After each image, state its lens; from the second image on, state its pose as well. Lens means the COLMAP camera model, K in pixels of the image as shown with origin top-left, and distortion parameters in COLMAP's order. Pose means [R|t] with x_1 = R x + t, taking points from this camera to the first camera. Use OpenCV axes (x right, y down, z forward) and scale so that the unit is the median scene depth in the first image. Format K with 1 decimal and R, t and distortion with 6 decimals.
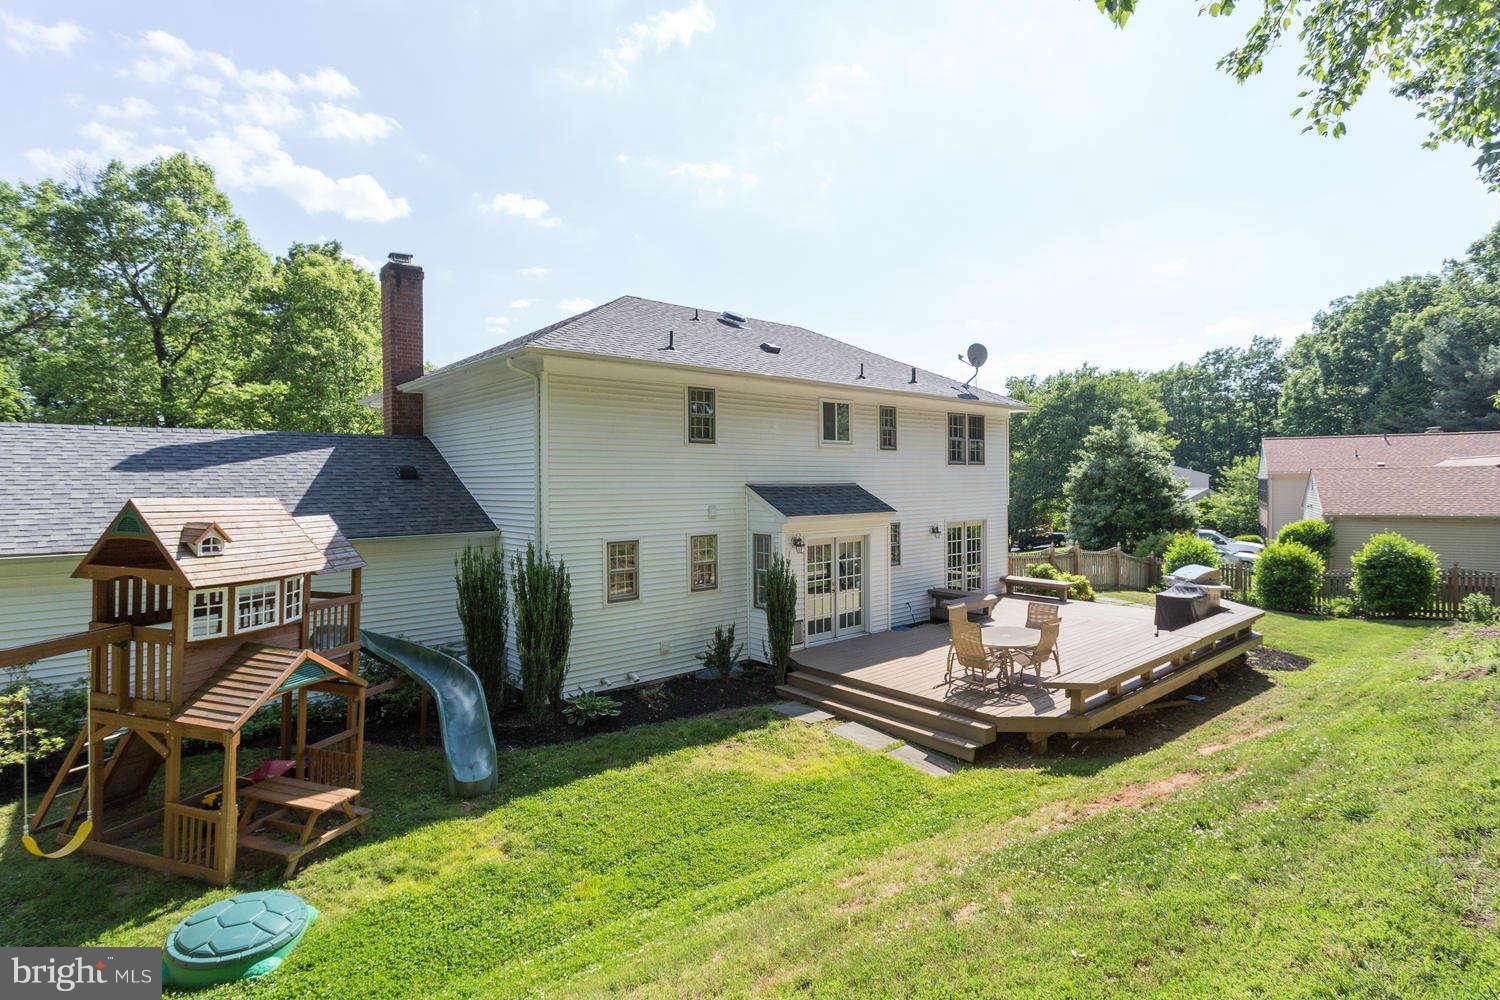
lens RADIAL K [[718.3, 0, 750.0], [0, 718.3, 500.0], [0, 0, 1]] dist [0.001699, 0.000849]
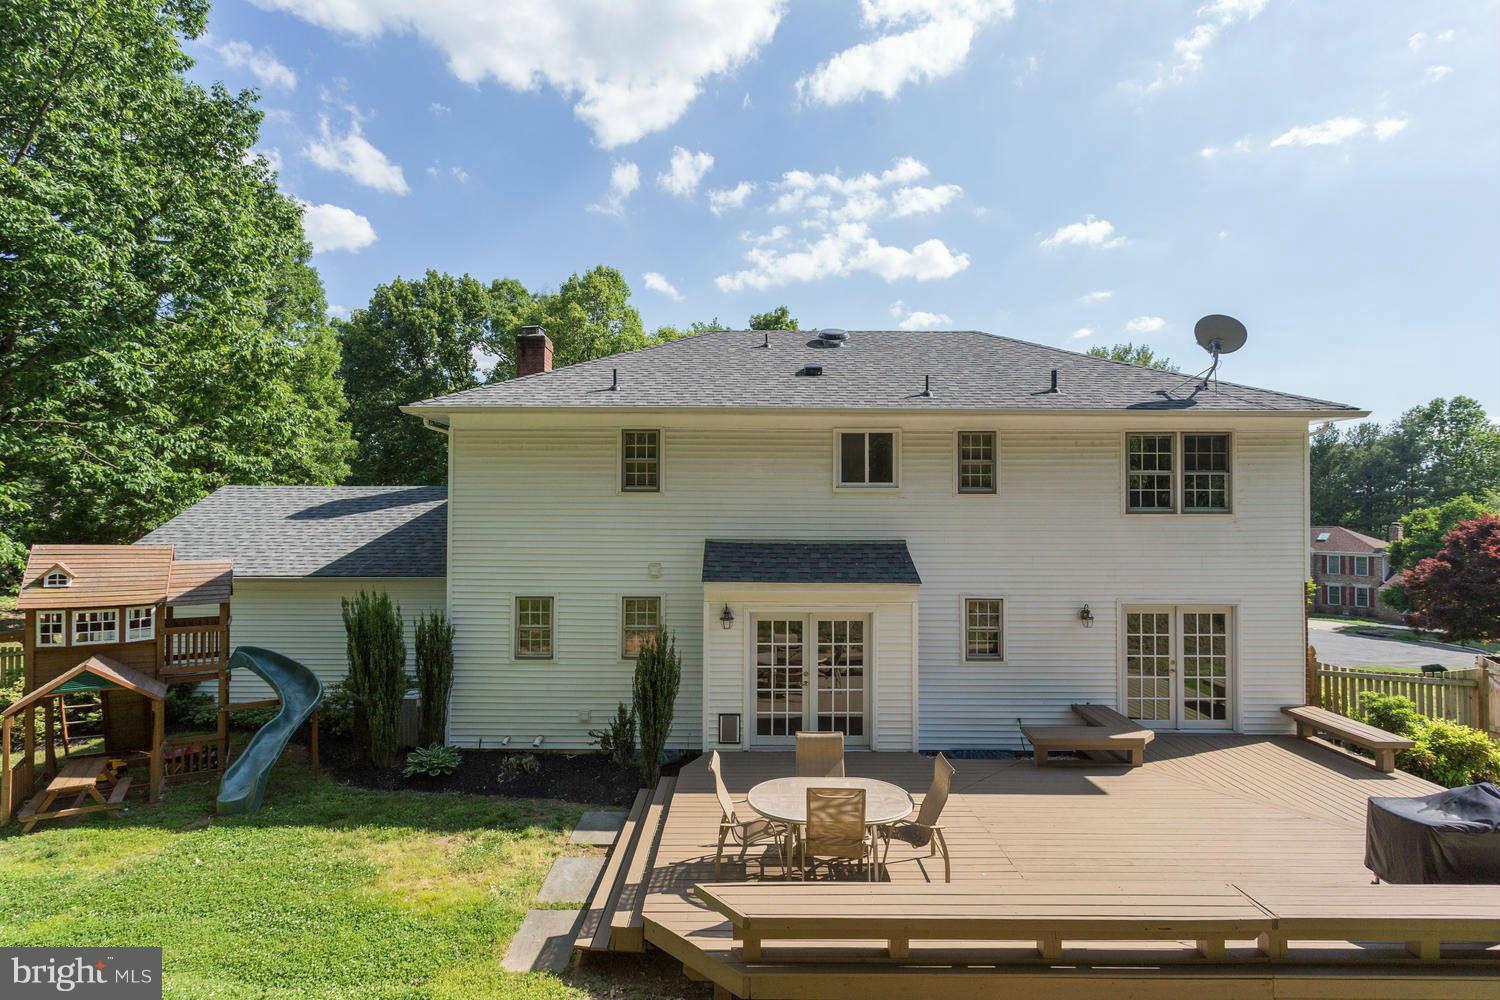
lens RADIAL K [[731.0, 0, 750.6], [0, 731.0, 519.2], [0, 0, 1]] dist [0.003580, 0.000907]
pose [[0.764530, 0.011795, -0.644480, 0.613506], [-0.027325, 0.999527, -0.014121, -0.036382], [0.644009, 0.028406, 0.764491, 0.398529]]
